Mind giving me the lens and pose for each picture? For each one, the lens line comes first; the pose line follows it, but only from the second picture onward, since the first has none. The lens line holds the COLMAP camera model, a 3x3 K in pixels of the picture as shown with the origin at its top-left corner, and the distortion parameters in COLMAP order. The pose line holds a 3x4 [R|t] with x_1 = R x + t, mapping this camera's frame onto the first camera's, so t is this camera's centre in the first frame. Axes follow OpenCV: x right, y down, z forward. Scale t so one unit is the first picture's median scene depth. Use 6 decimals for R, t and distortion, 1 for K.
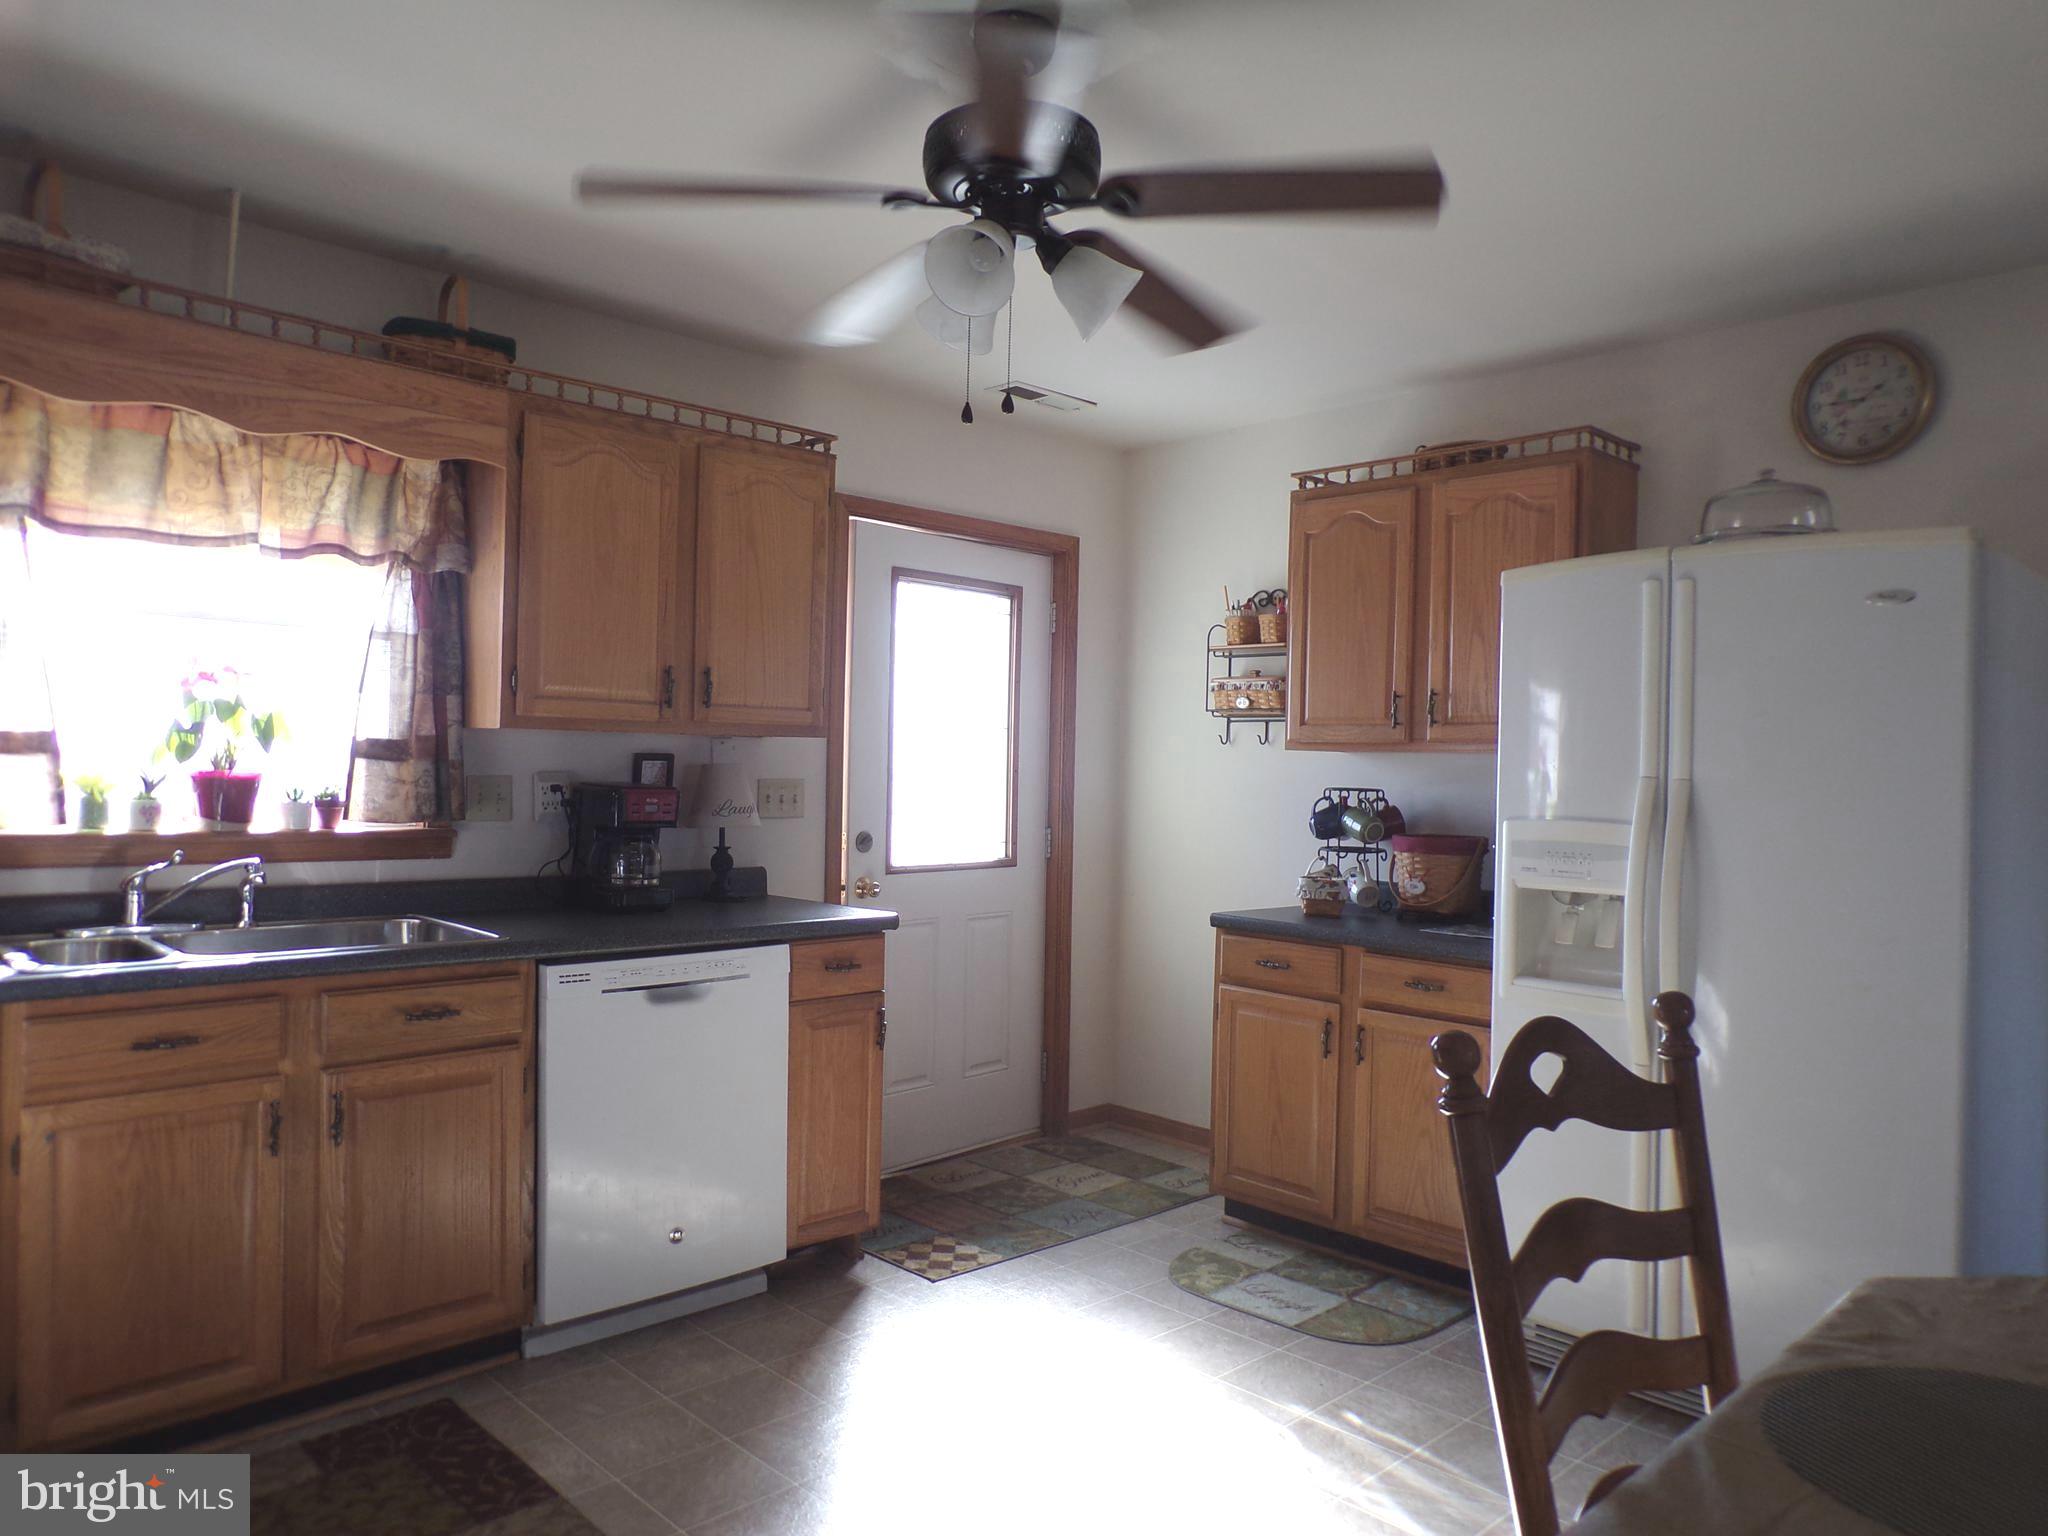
lens RADIAL K [[1405.6, 0, 1028.0], [0, 1405.6, 767.1], [0, 0, 1]] dist [0.001010, -0.003609]
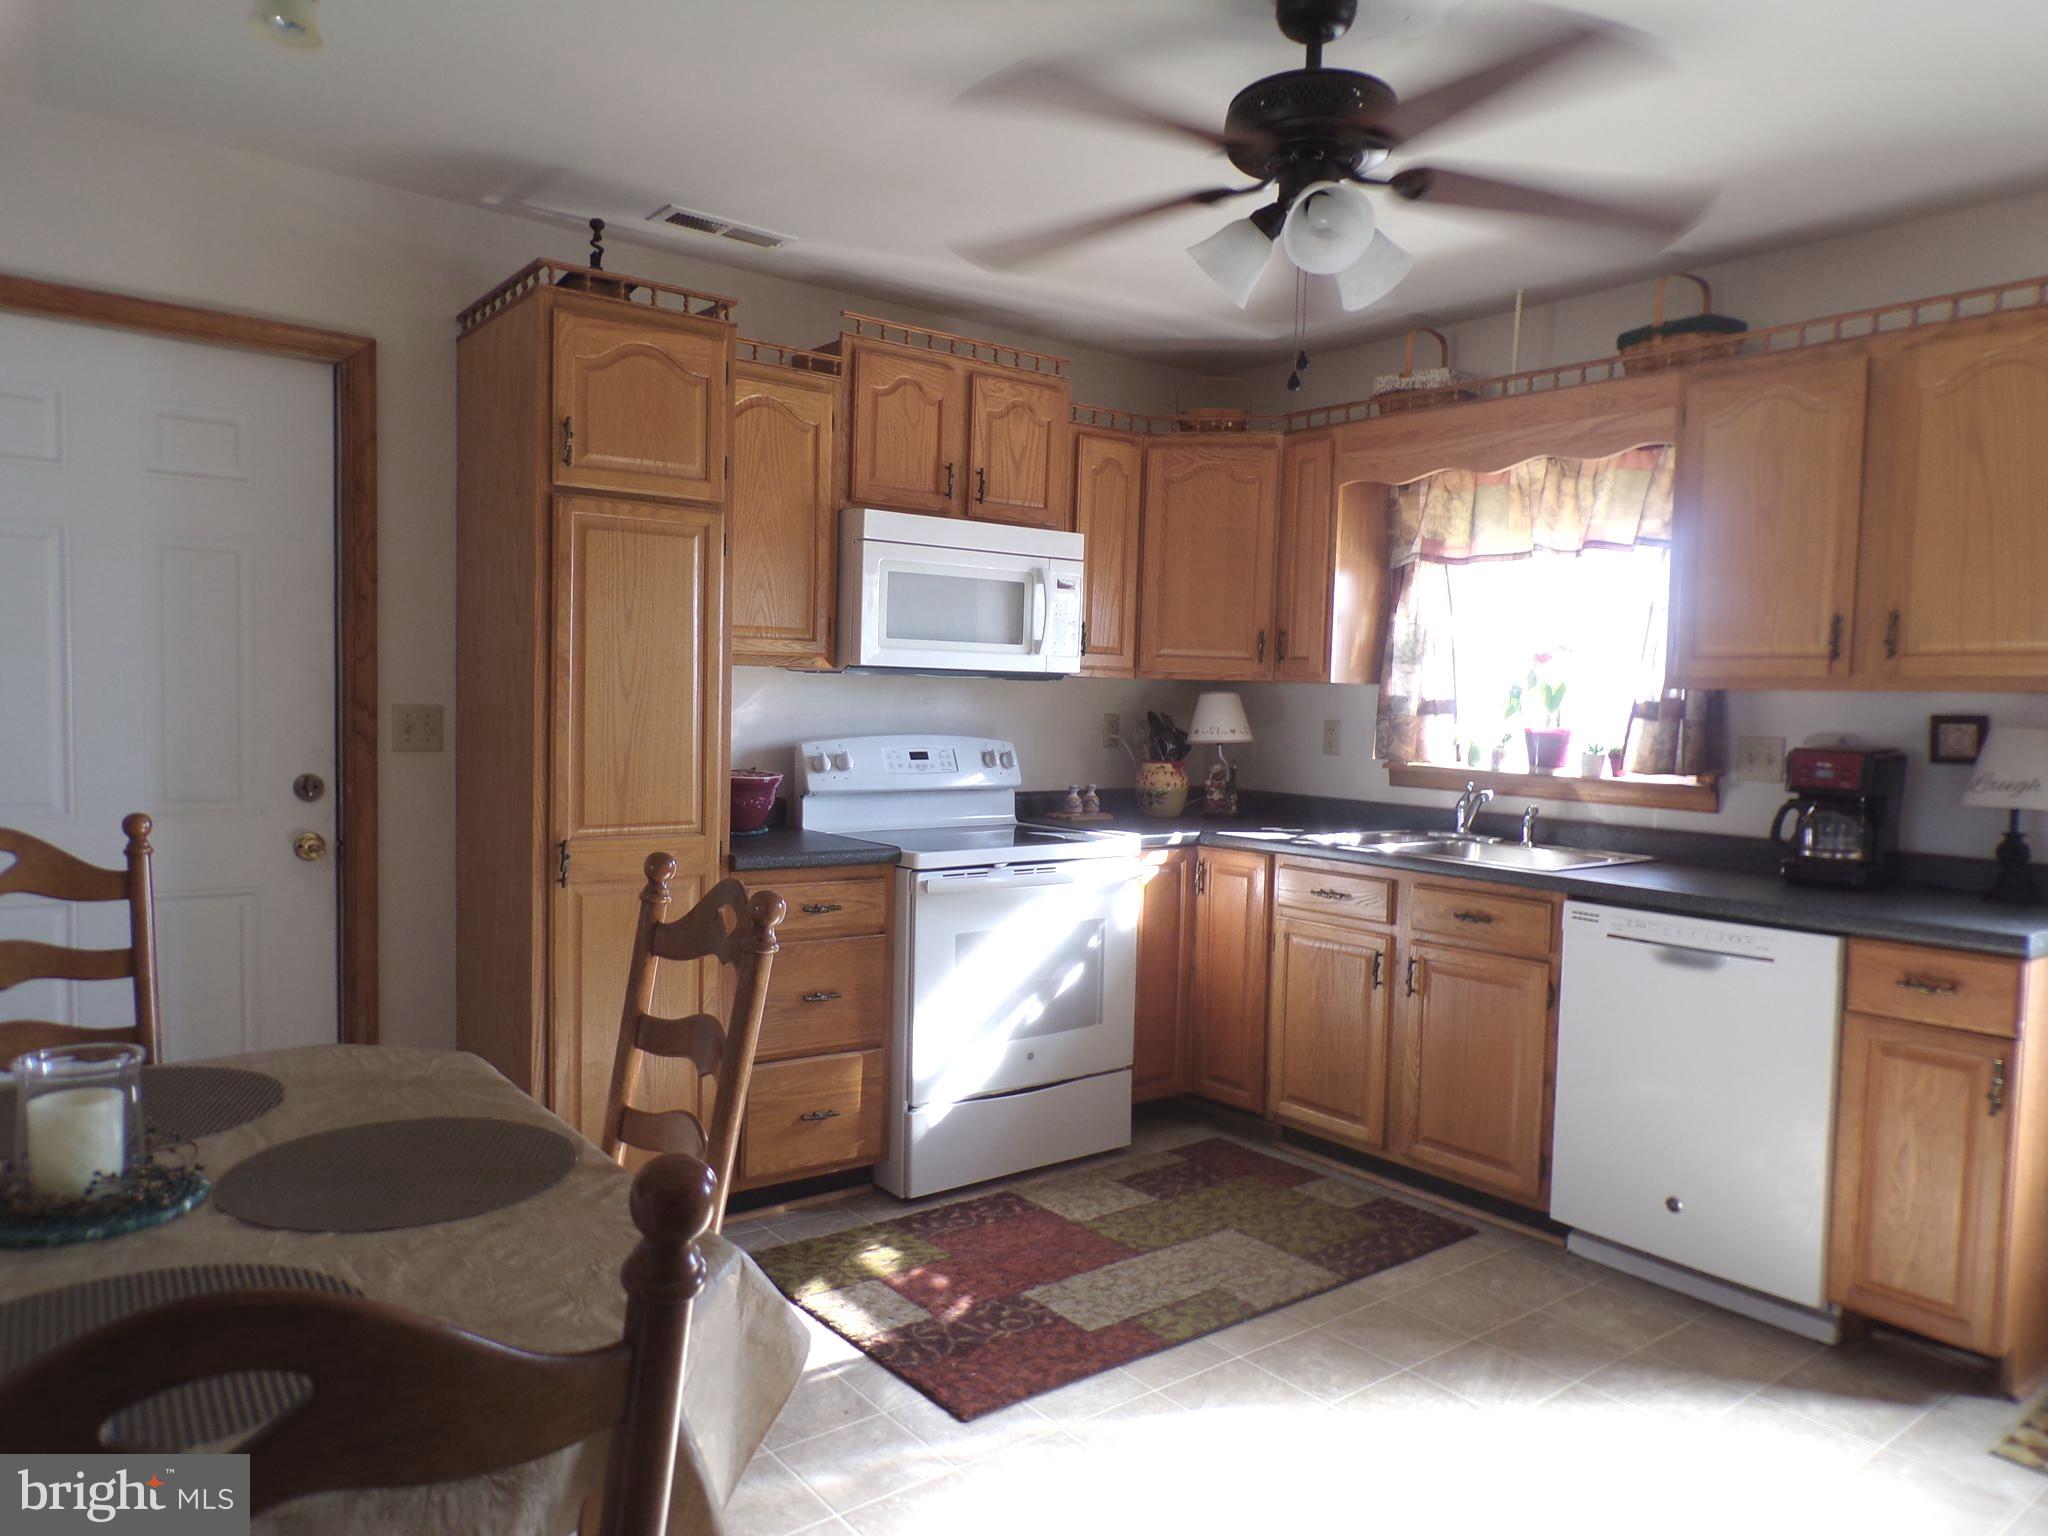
lens RADIAL K [[1405.6, 0, 1084.7], [0, 1405.6, 764.7], [0, 0, 1]] dist [0.001010, -0.003609]
pose [[-0.099932, 0.021781, -0.994756, 0.763286], [-0.029572, 0.999254, 0.024850, 0.017041], [0.994555, 0.031900, -0.099213, 0.691950]]
